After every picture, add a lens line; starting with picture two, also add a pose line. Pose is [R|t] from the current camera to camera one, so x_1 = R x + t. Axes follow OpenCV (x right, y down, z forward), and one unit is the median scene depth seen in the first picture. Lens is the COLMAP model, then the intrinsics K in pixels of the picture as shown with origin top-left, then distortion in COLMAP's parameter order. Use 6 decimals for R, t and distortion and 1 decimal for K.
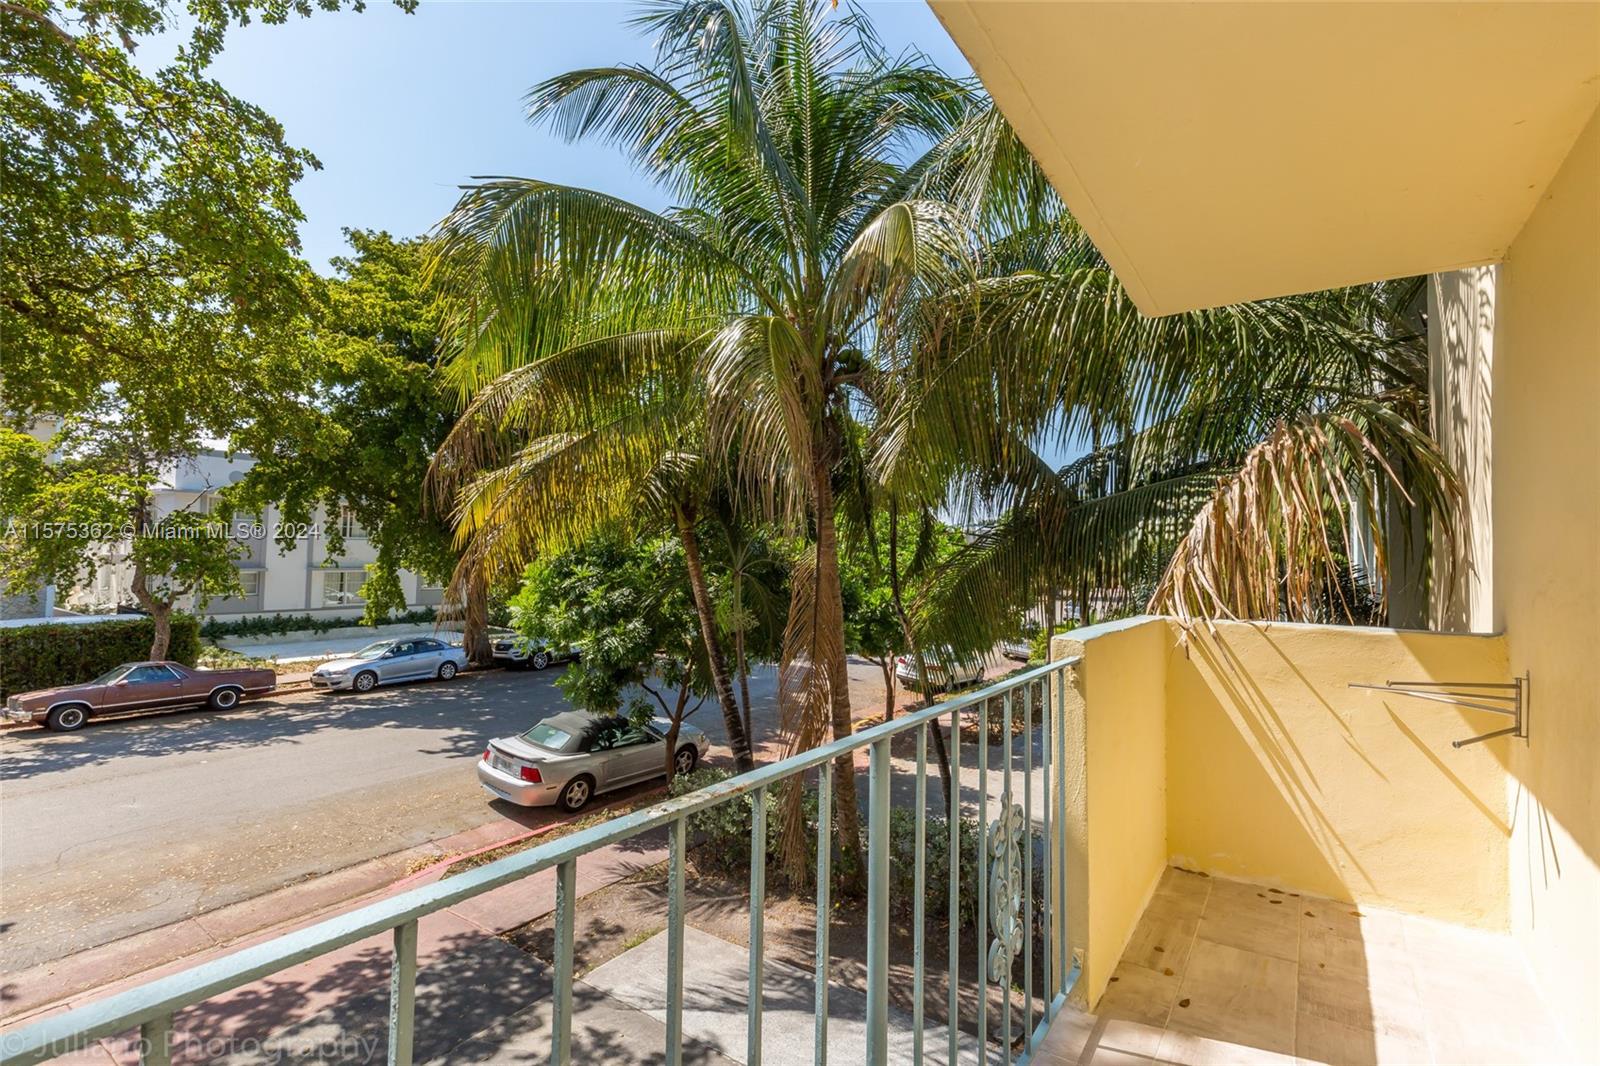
lens RADIAL K [[739.4, 0, 800.0], [0, 739.4, 533.0], [0, 0, 1]] dist [-0.001054, -0.000113]
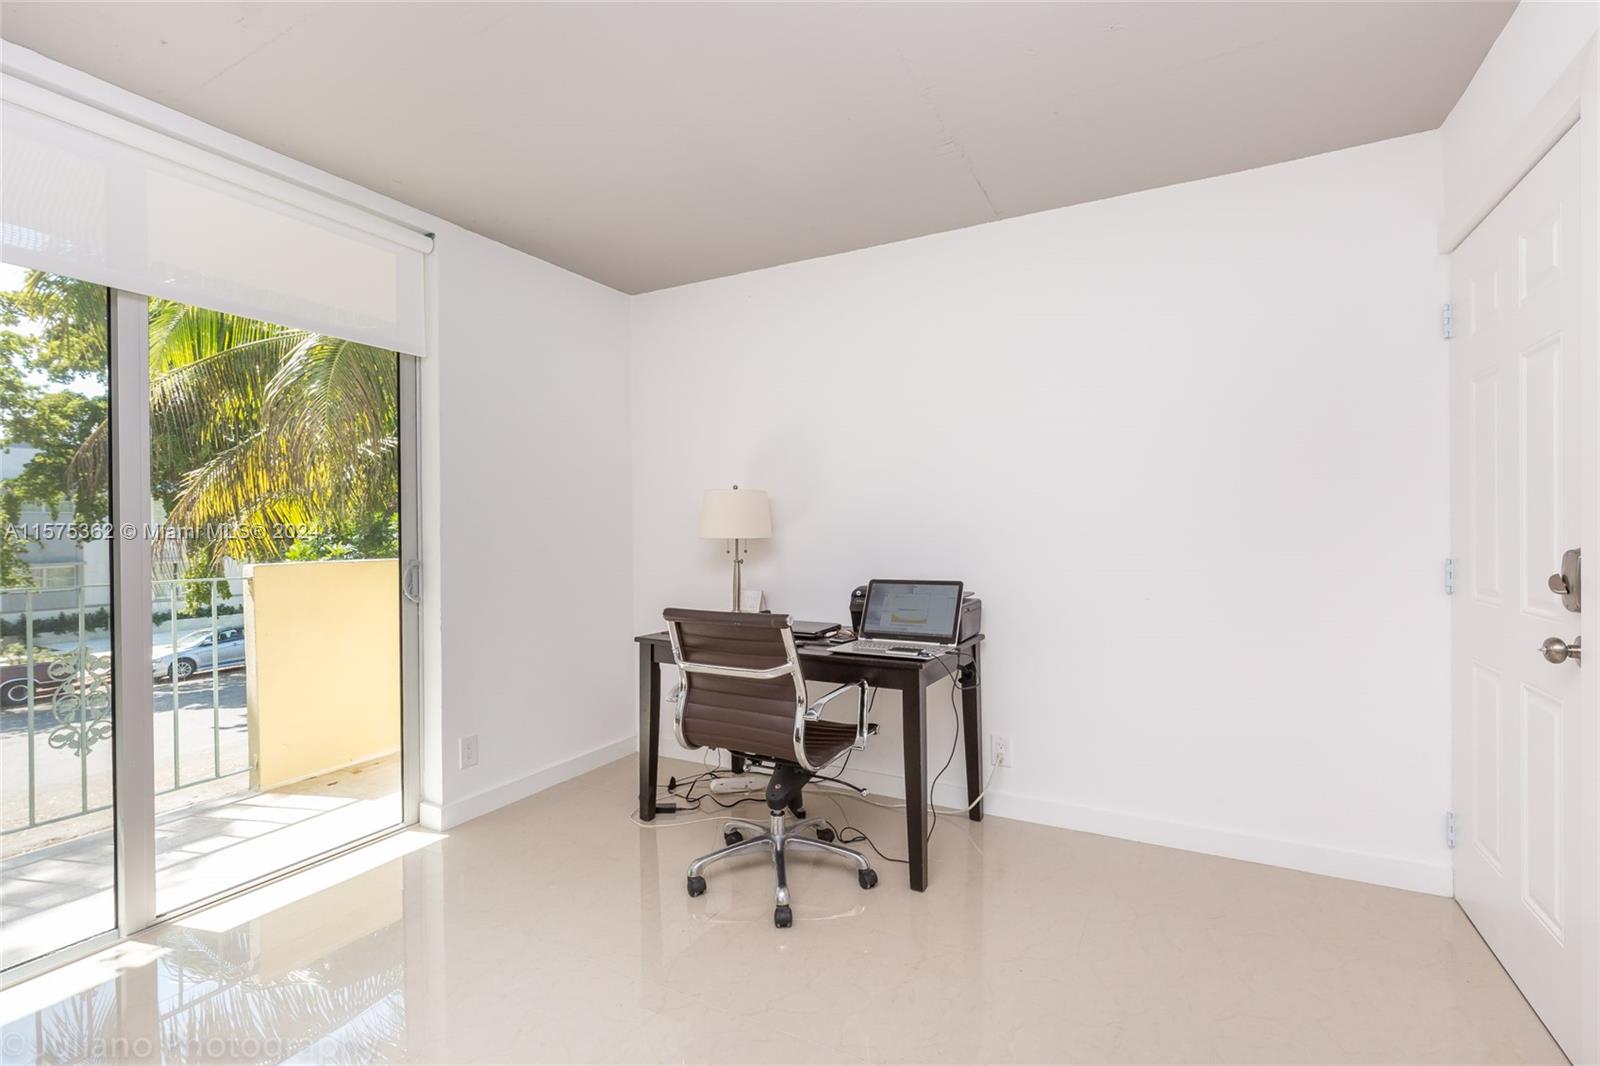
lens RADIAL K [[725.6, 0, 800.0], [0, 725.6, 533.0], [0, 0, 1]] dist [-0.000314, 0.000040]
pose [[0.992499, -0.035182, 0.117079, 0.160544], [0.030903, 0.998793, 0.038166, 0.005137], [-0.118281, -0.034261, 0.992389, -0.084458]]
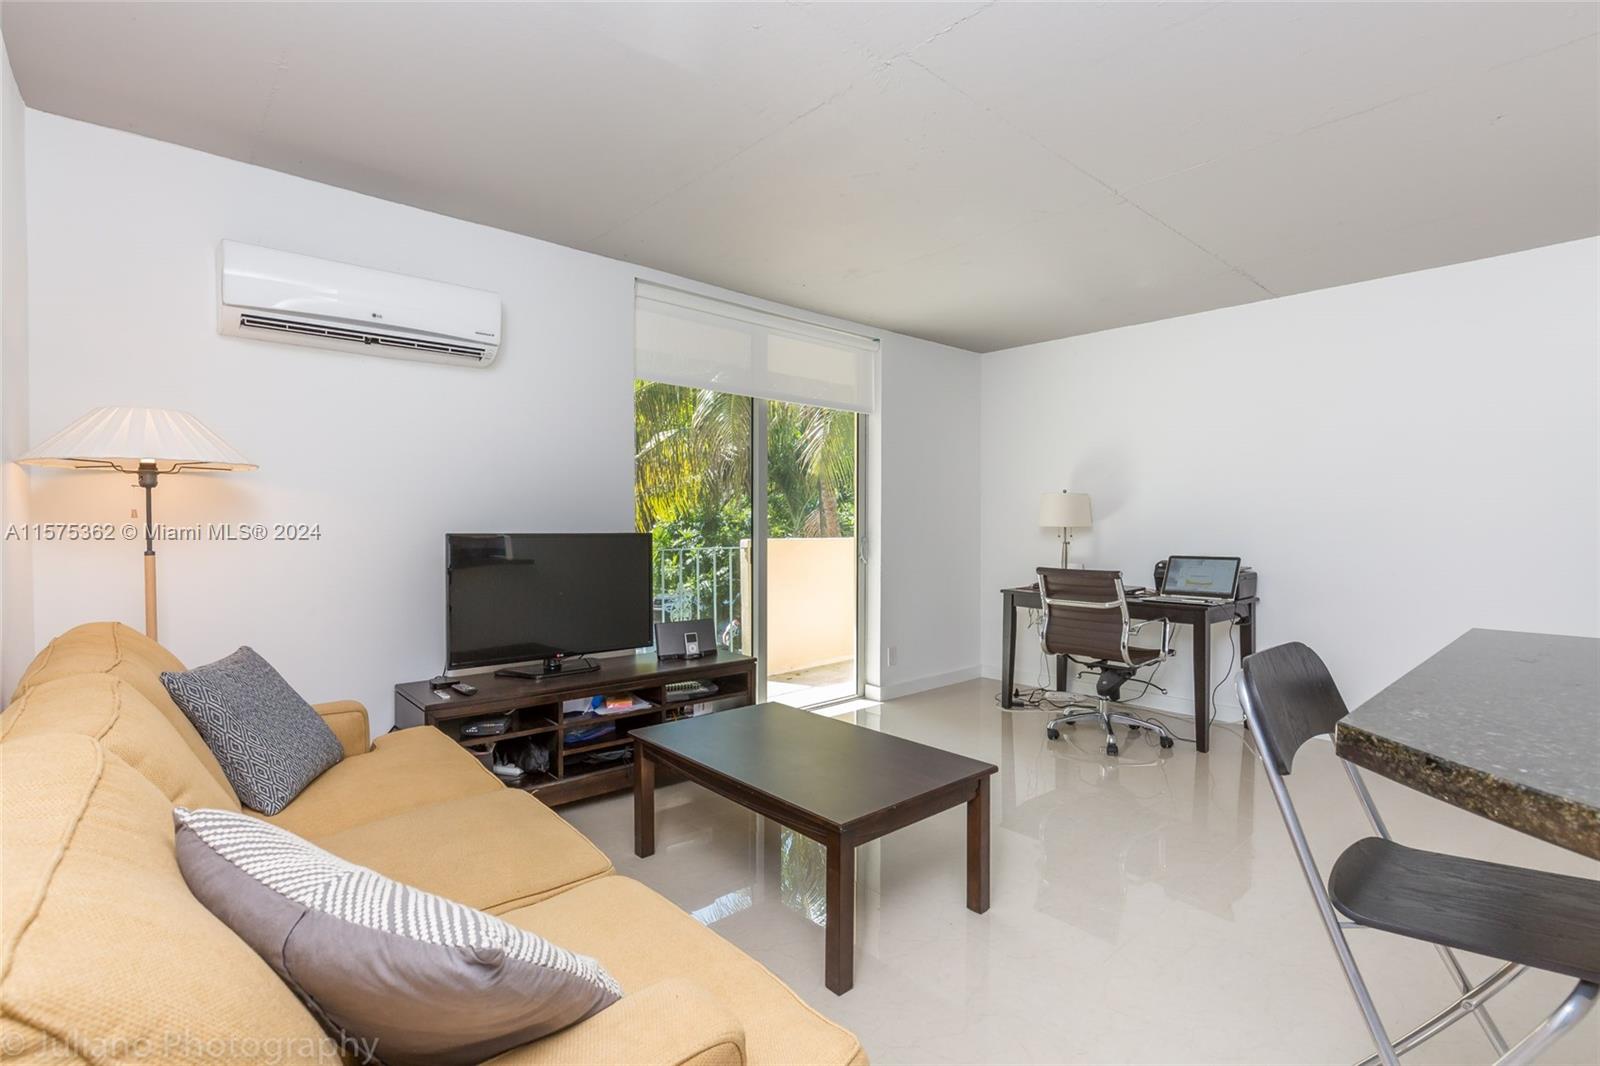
lens RADIAL K [[748.9, 0, 800.0], [0, 748.9, 533.0], [0, 0, 1]] dist [-0.001235, -0.000014]
pose [[0.974657, -0.021694, -0.222651, 0.134403], [0.031443, 0.998691, 0.040338, 0.001471], [0.221484, -0.046316, 0.974063, -0.180279]]
